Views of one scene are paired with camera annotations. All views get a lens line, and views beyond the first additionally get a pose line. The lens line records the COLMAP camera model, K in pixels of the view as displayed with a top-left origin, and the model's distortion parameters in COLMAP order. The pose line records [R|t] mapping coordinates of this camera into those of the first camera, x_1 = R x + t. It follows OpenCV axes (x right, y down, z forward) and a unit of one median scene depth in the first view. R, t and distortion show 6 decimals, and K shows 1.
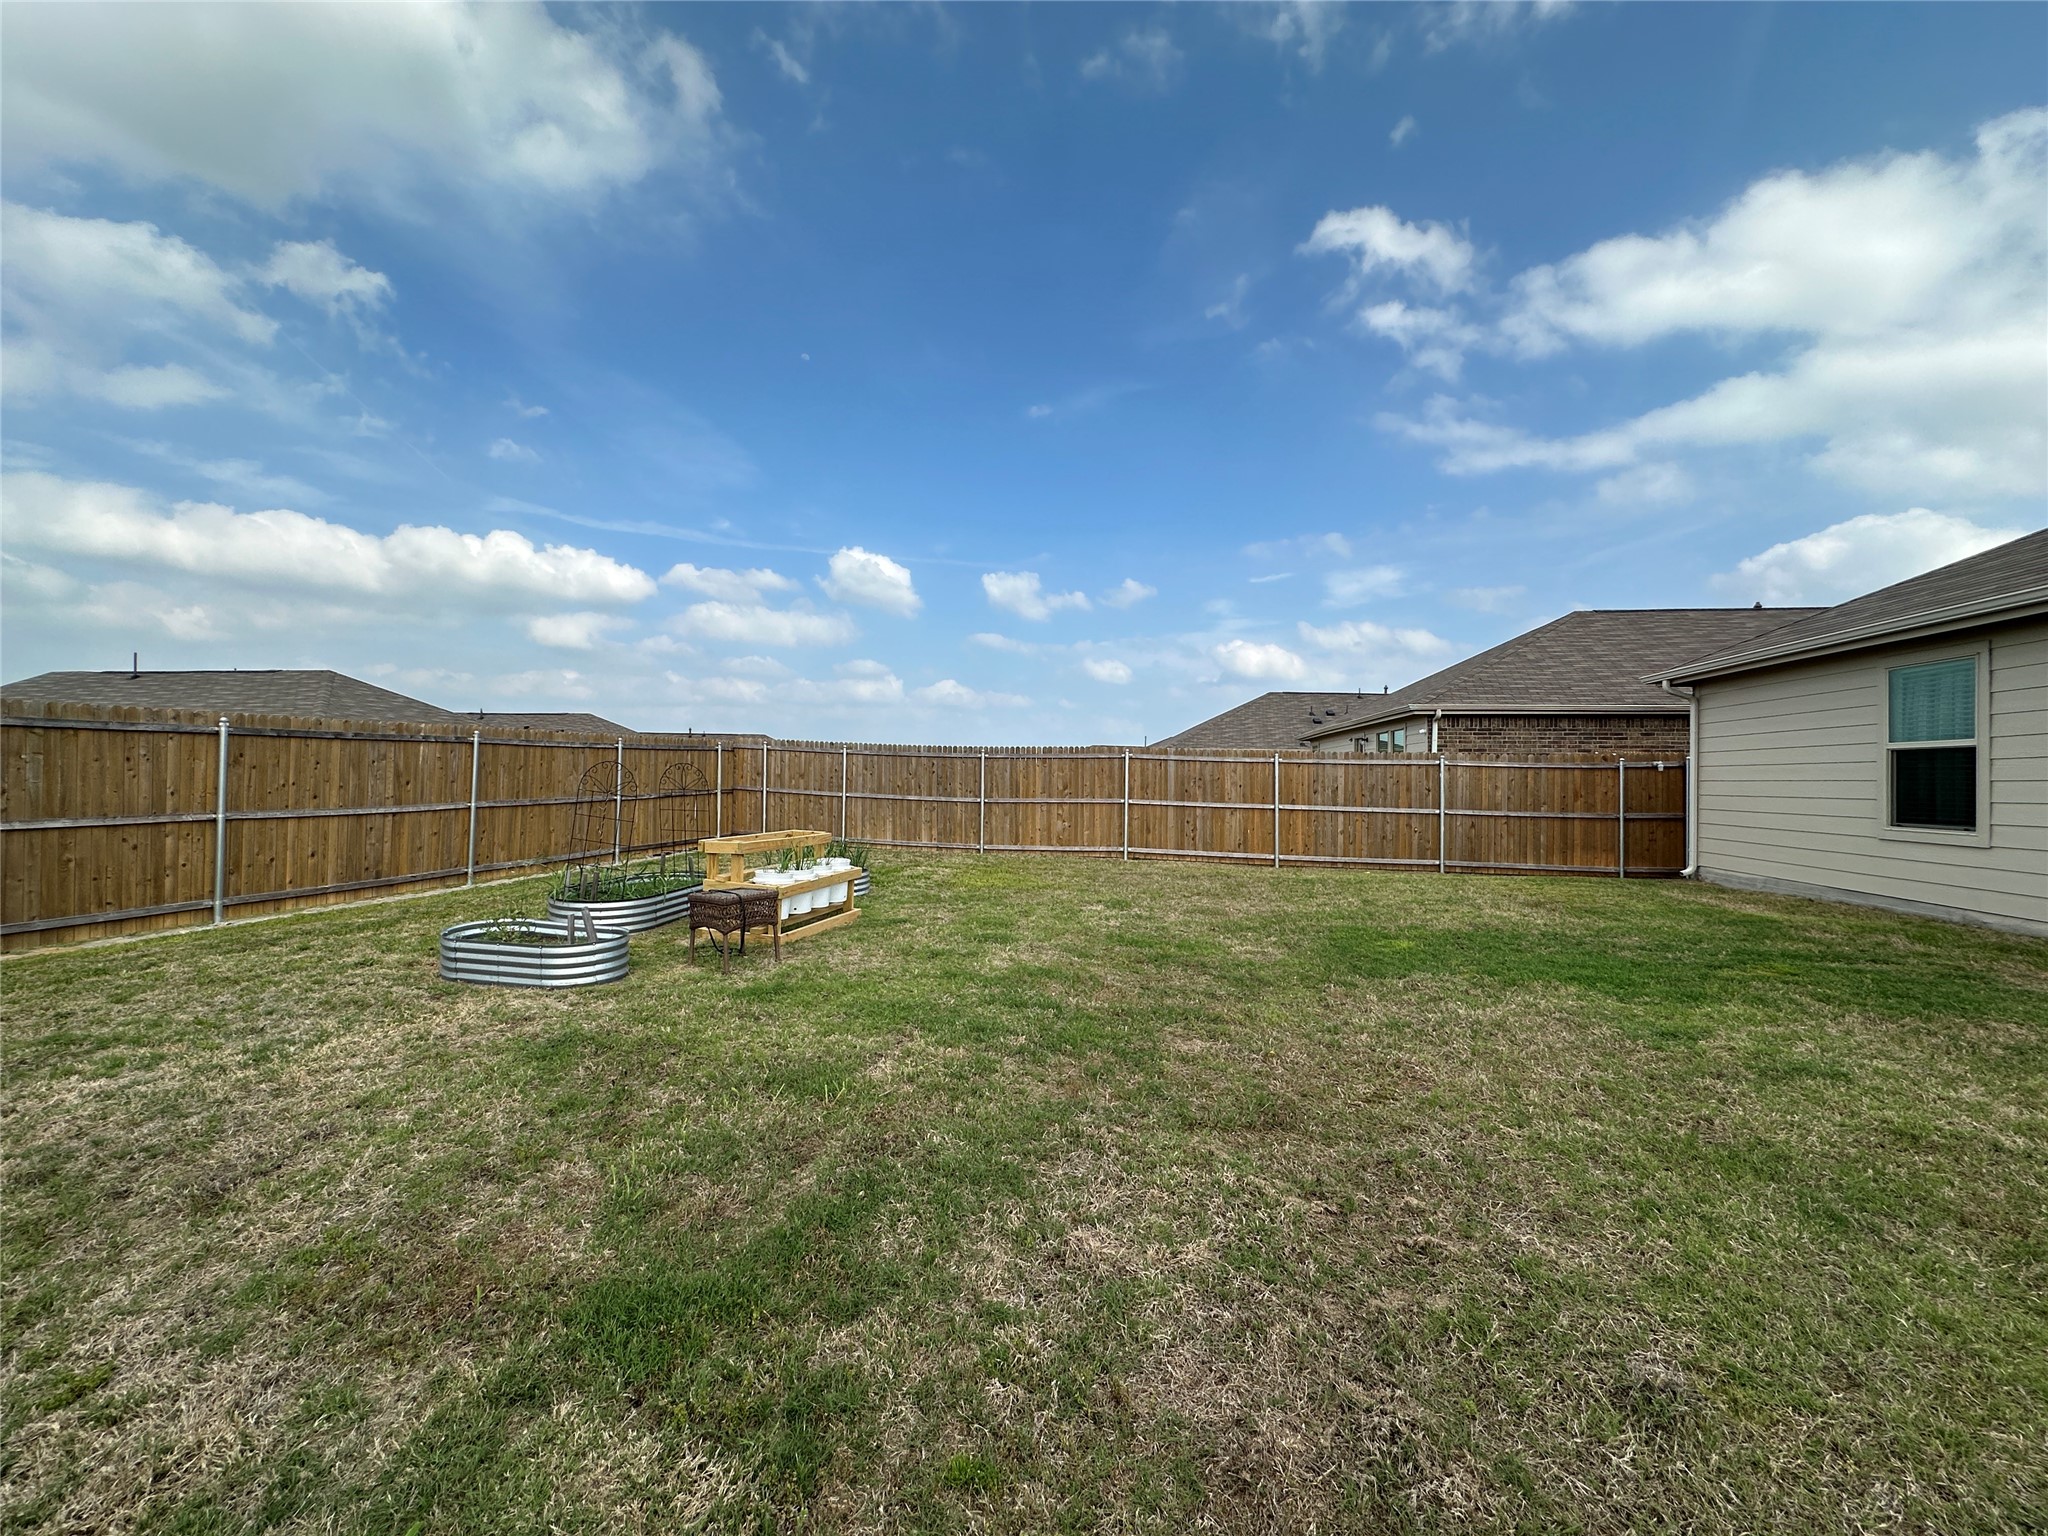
lens RADIAL K [[827.2, 0, 1030.6], [0, 827.2, 770.8], [0, 0, 1]] dist [-0.005030, 0.000252]
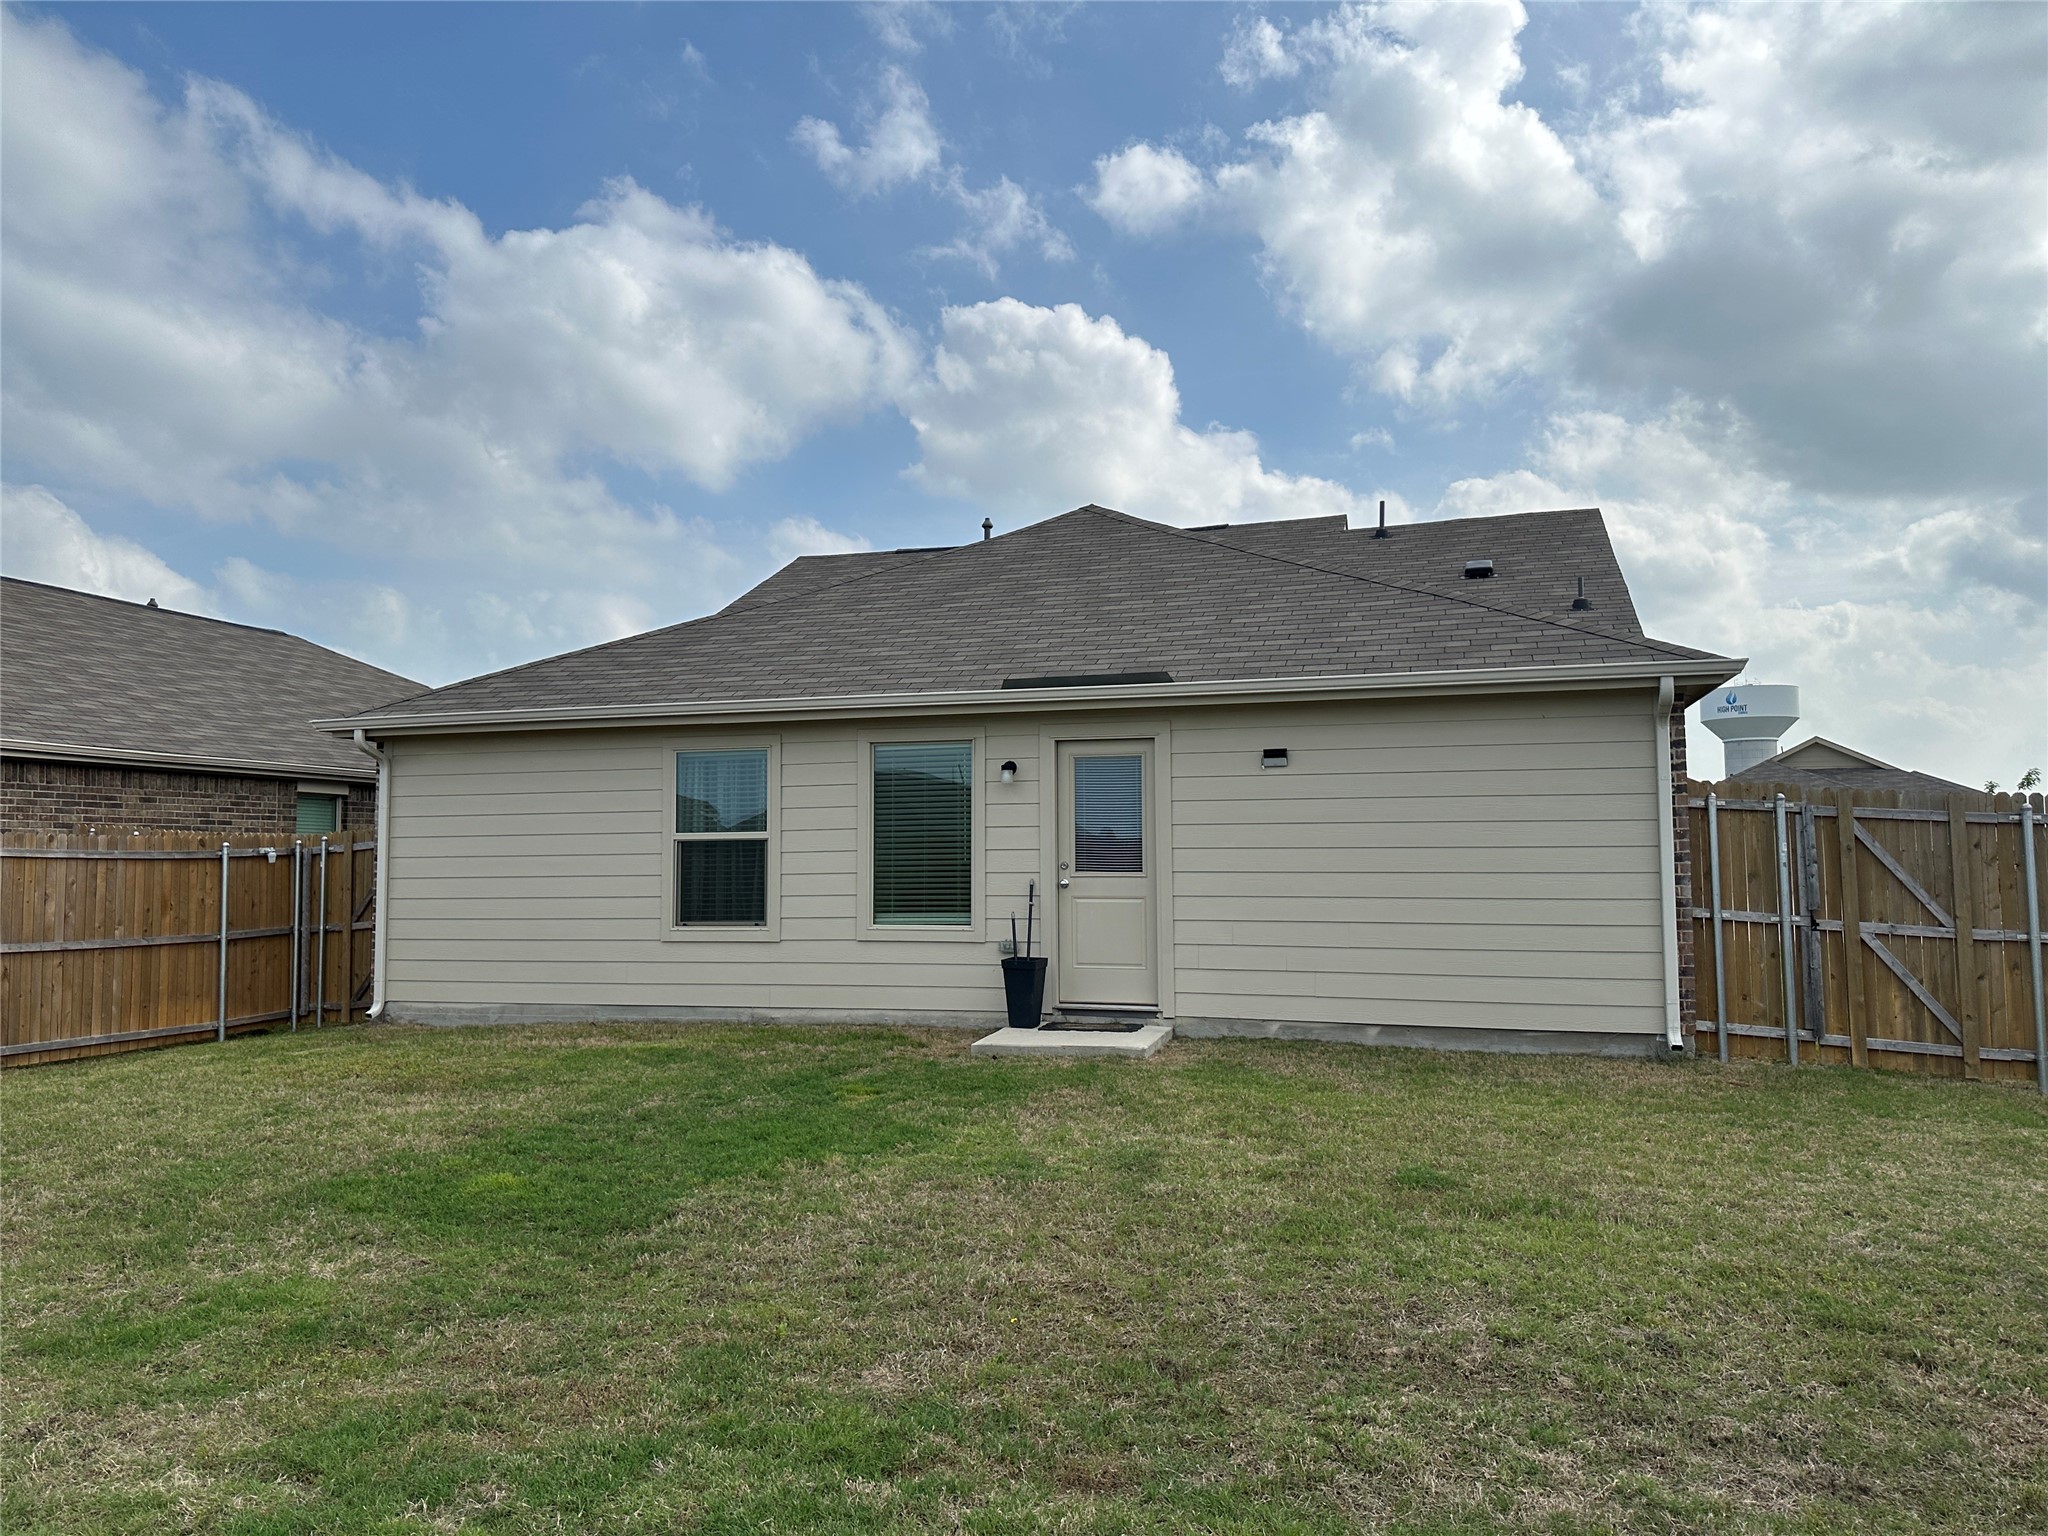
lens RADIAL K [[1472.8, 0, 970.3], [0, 1472.8, 764.2], [0, 0, 1]] dist [0.037678, -0.035509]
pose [[0.097371, 0.053321, 0.993819, -0.378970], [-0.000295, 0.998565, -0.053547, -0.016274], [-0.995248, 0.004920, 0.097247, 0.375904]]
